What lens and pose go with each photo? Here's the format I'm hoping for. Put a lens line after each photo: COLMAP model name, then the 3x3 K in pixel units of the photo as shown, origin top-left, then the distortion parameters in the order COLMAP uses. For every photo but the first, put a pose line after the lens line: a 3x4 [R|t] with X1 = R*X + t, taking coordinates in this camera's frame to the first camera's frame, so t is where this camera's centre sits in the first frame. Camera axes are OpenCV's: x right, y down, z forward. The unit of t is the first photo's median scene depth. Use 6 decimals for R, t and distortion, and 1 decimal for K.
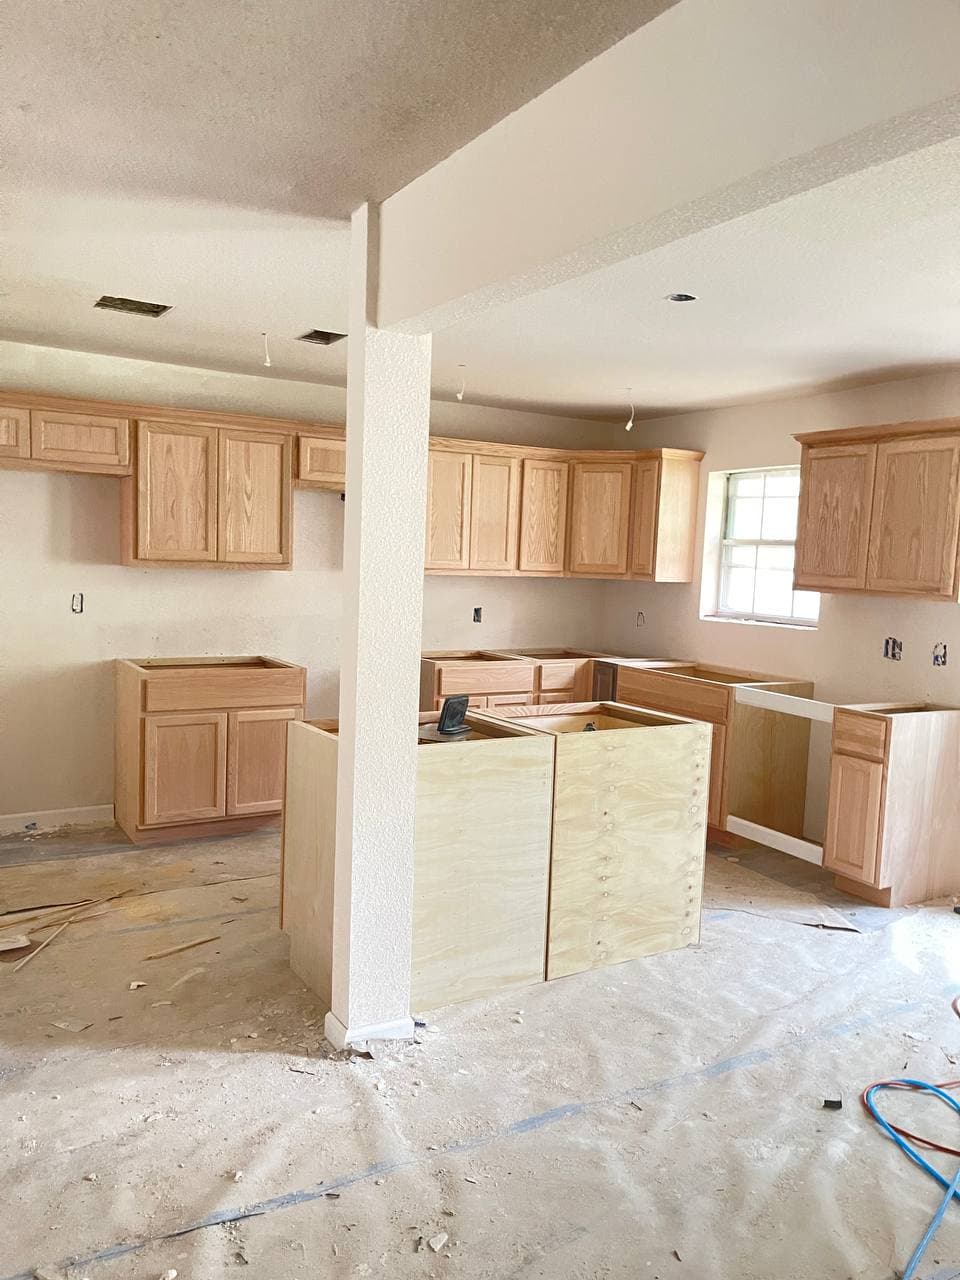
lens RADIAL K [[957.7, 0, 479.5], [0, 957.7, 642.8], [0, 0, 1]] dist [0.065554, -0.095937]
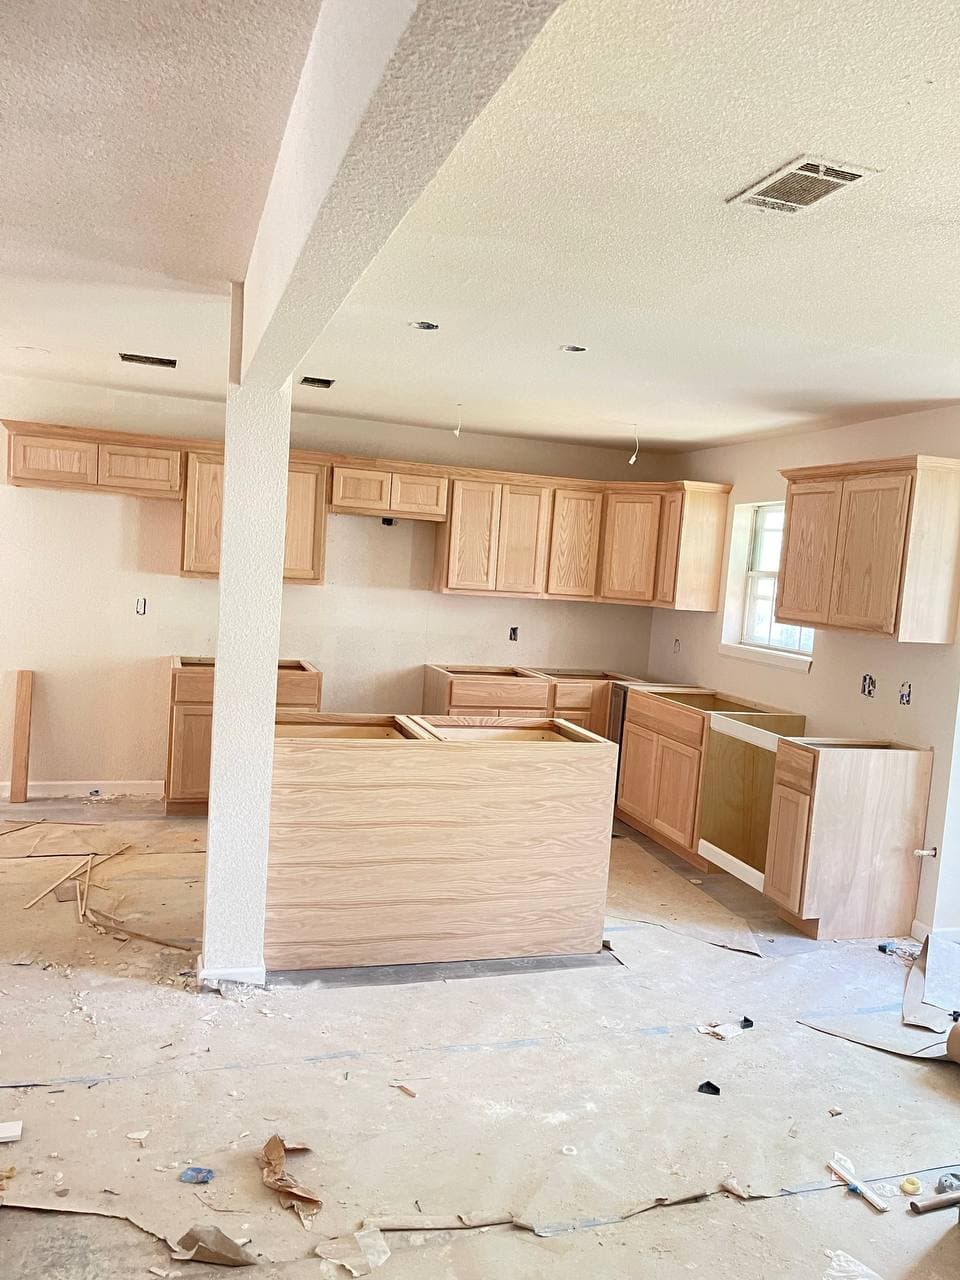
lens RADIAL K [[957.7, 0, 479.5], [0, 957.7, 642.8], [0, 0, 1]] dist [0.065554, -0.095937]
pose [[0.975392, 0.049379, -0.214875, 0.242749], [-0.054193, 0.998393, -0.016564, 0.000399], [0.213712, 0.027801, 0.976501, -0.057810]]
